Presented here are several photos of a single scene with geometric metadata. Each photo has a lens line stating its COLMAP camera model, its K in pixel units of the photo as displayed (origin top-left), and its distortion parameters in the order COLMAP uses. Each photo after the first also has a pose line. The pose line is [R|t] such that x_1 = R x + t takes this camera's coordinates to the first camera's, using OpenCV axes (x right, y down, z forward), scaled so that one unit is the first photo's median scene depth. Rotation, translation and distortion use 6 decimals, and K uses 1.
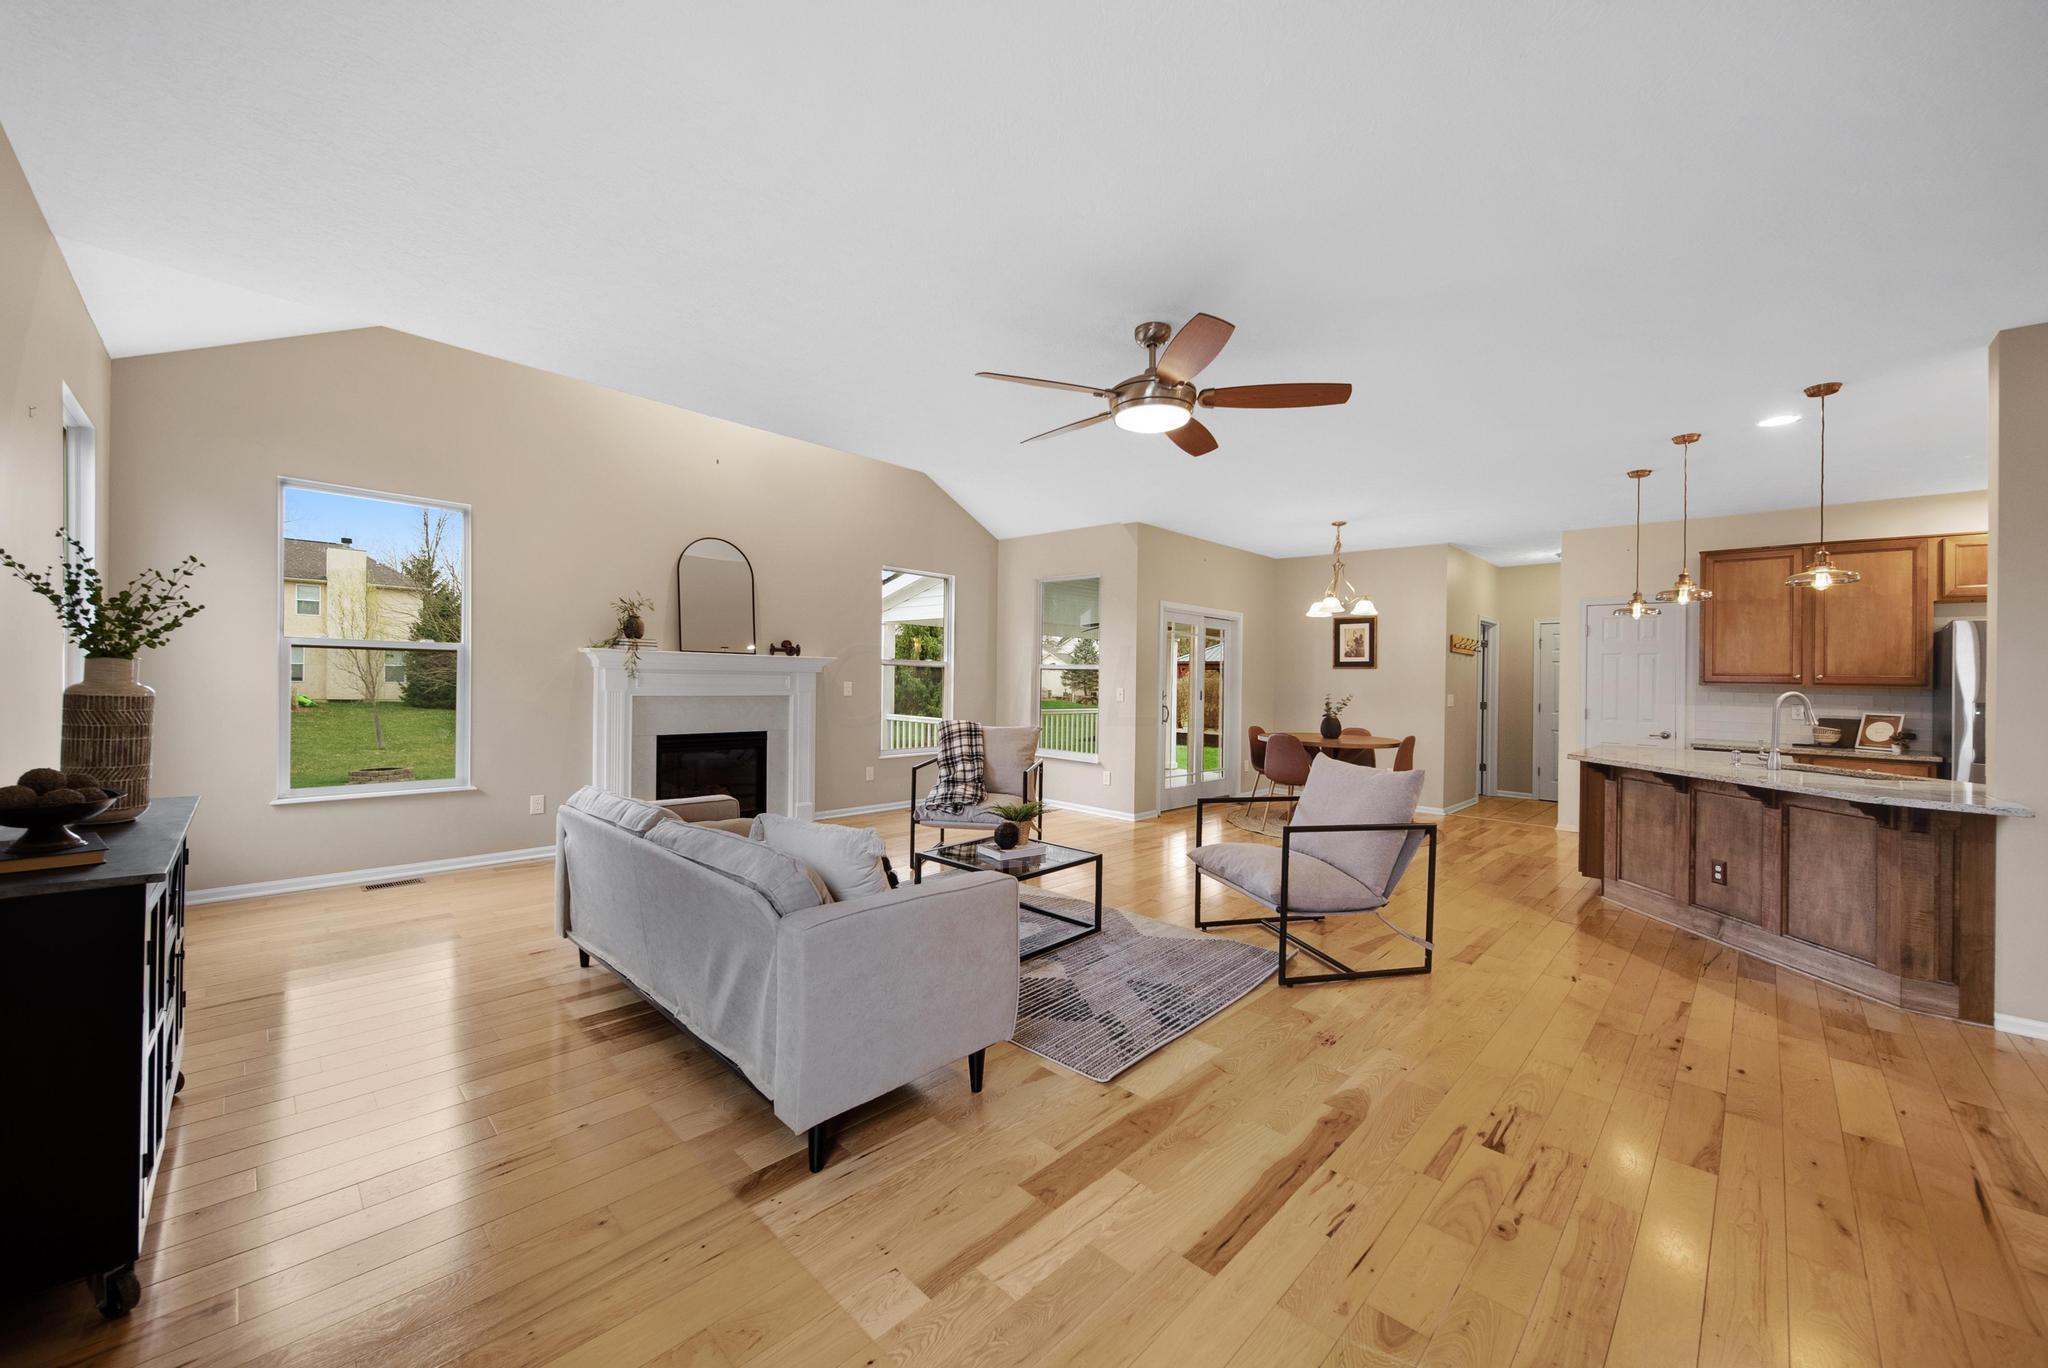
lens RADIAL K [[745.4, 0, 1019.1], [0, 745.4, 680.0], [0, 0, 1]] dist [-0.002394, -0.000747]
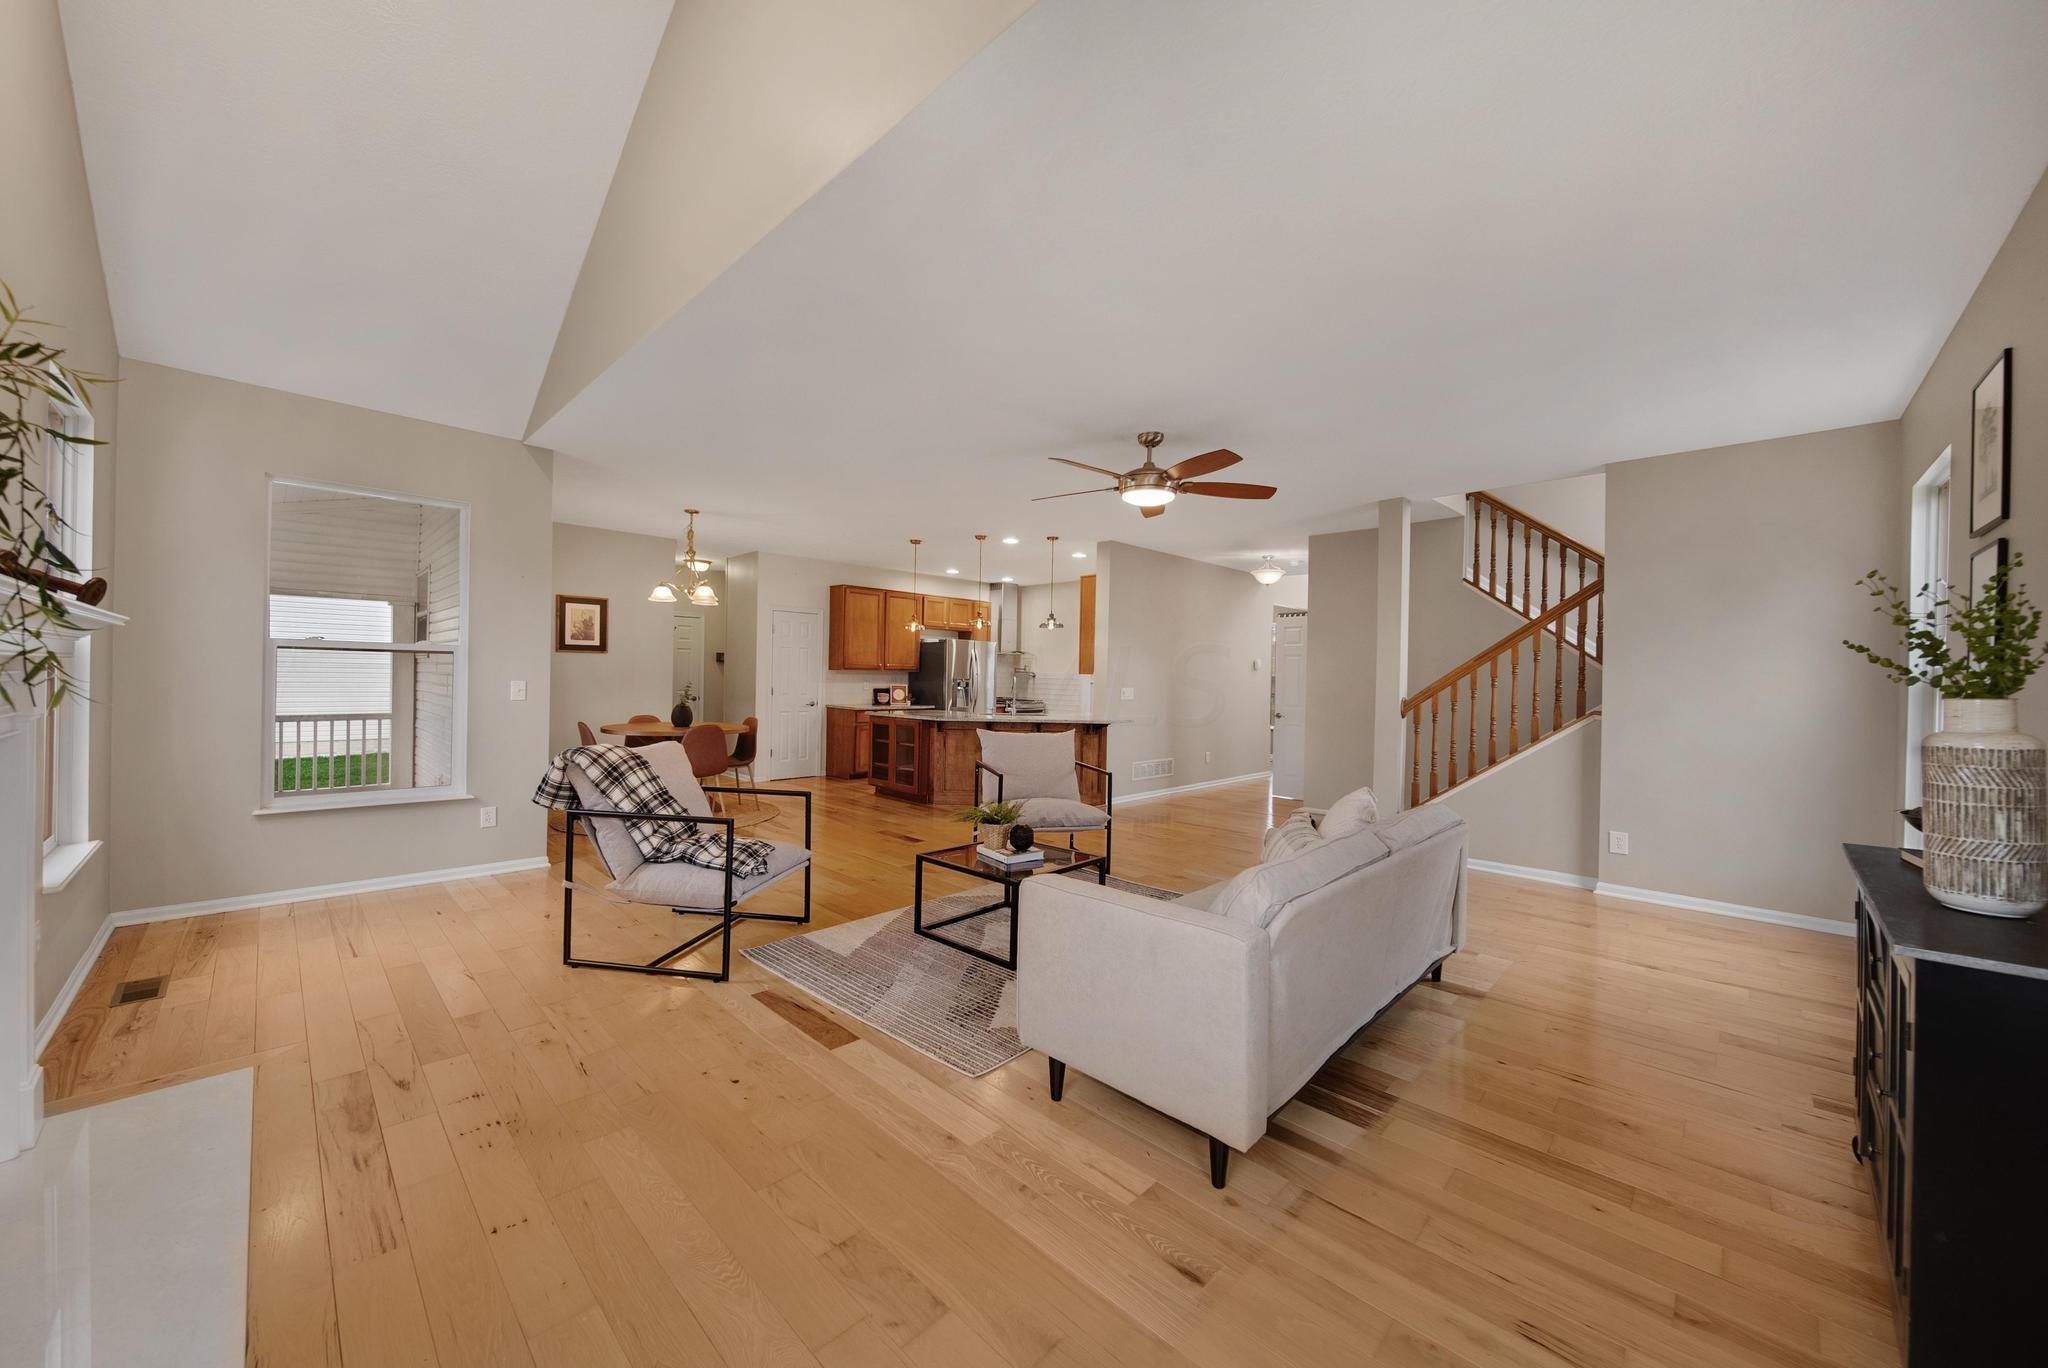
lens RADIAL K [[745.4, 0, 1011.2], [0, 745.4, 671.1], [0, 0, 1]] dist [-0.002394, -0.000747]
pose [[0.018400, -0.012230, 0.999756, -0.704137], [-0.013128, 0.999836, 0.012472, -0.016710], [-0.999745, -0.013354, 0.018236, 0.696812]]
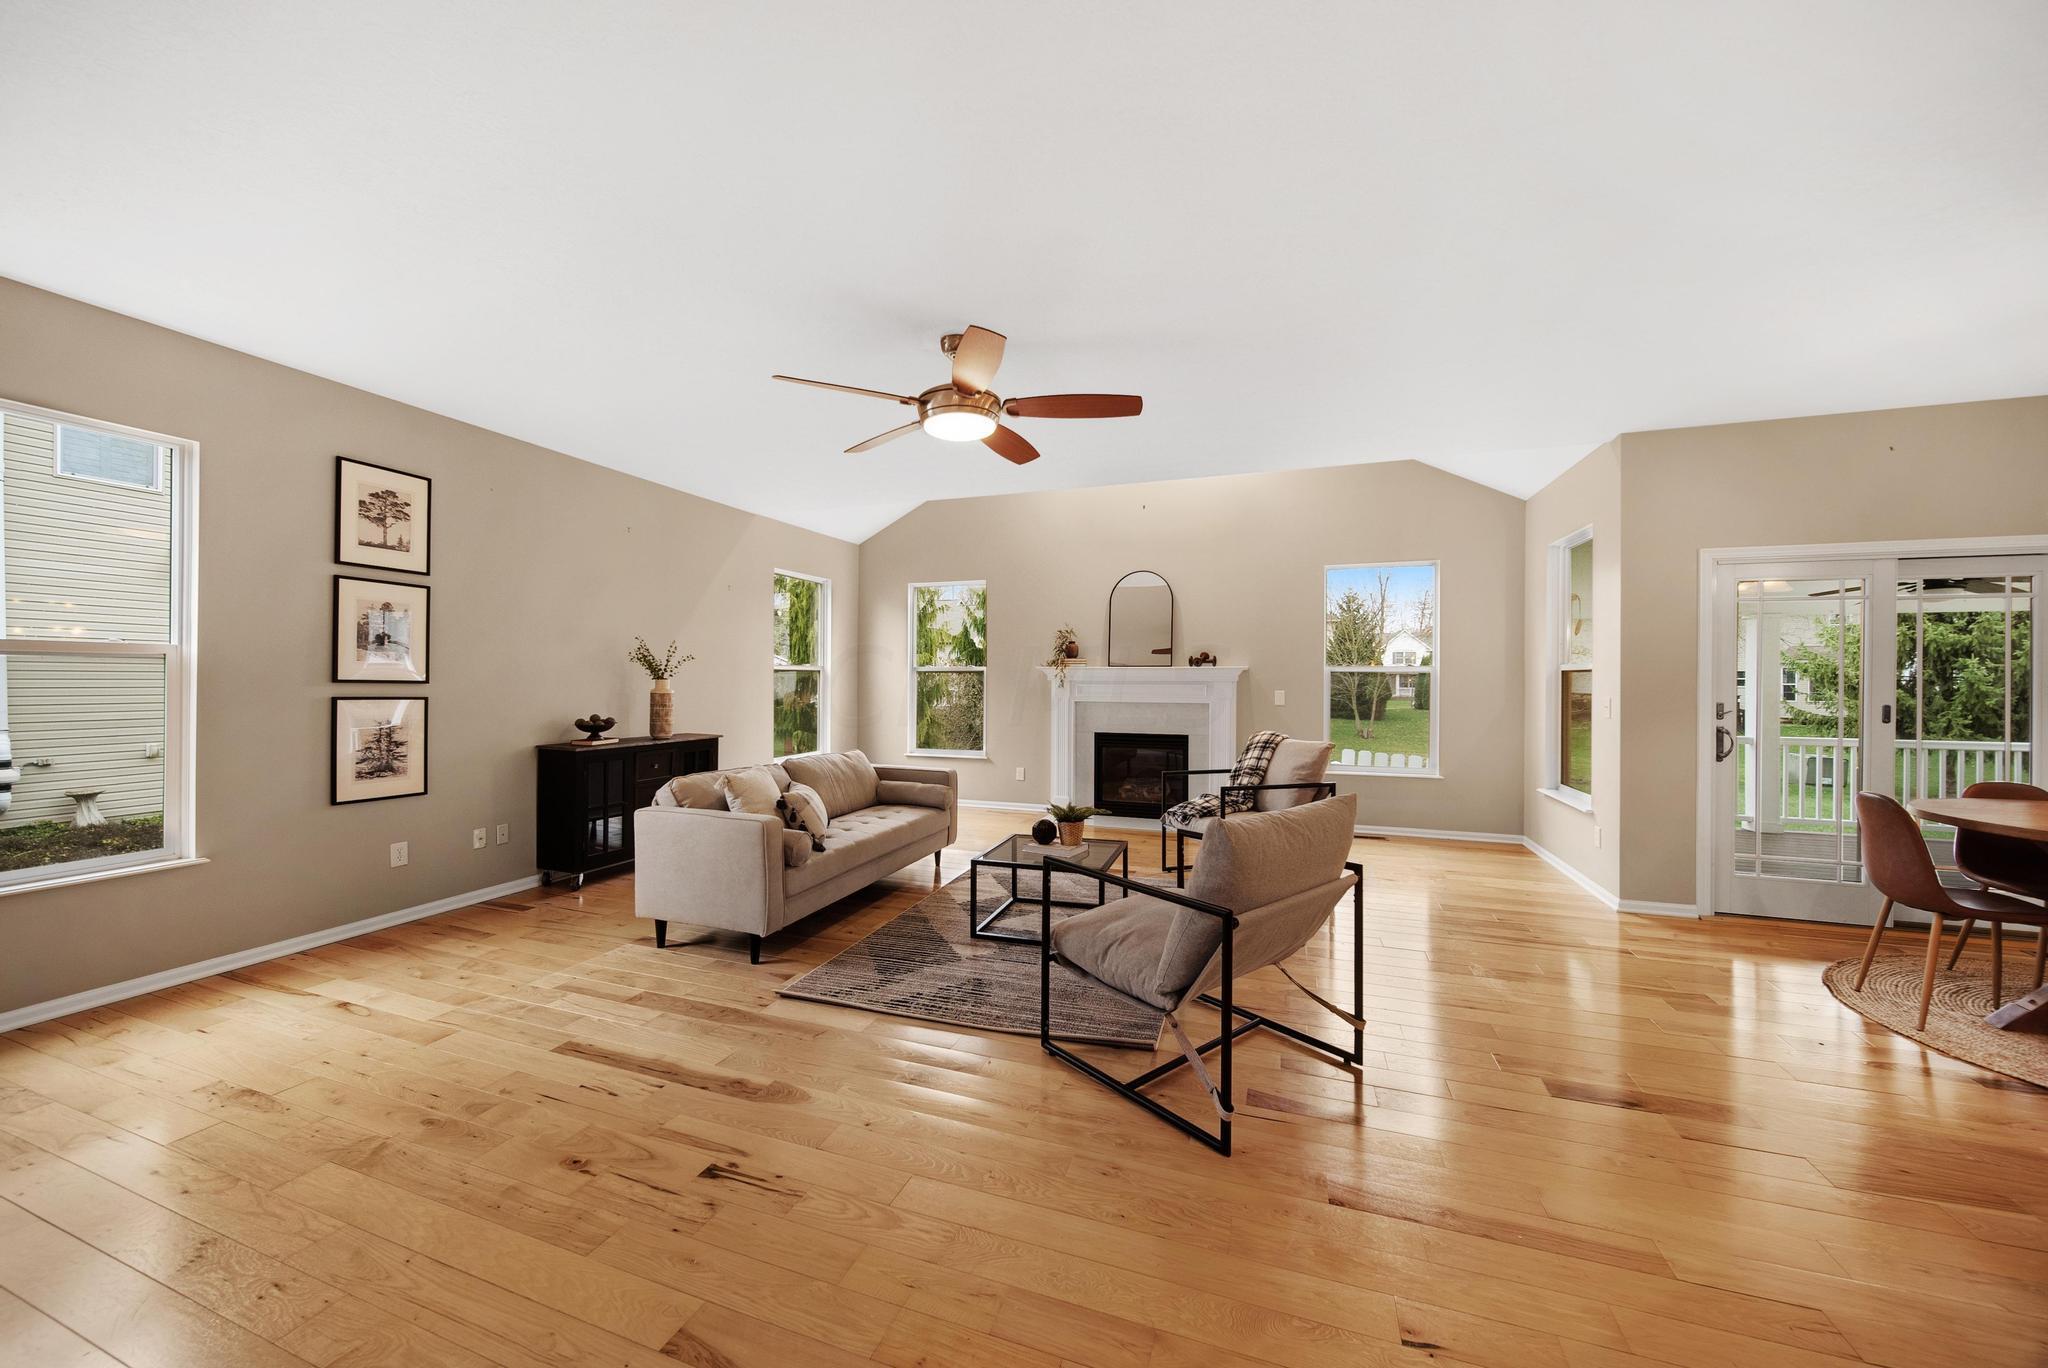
lens RADIAL K [[745.4, 0, 1041.4], [0, 745.4, 683.7], [0, 0, 1]] dist [-0.002394, -0.000747]
pose [[0.432514, -0.015066, -0.901501, 0.654037], [0.001022, 0.999868, -0.016219, 0.011811], [0.901626, 0.006094, 0.432473, 0.378285]]
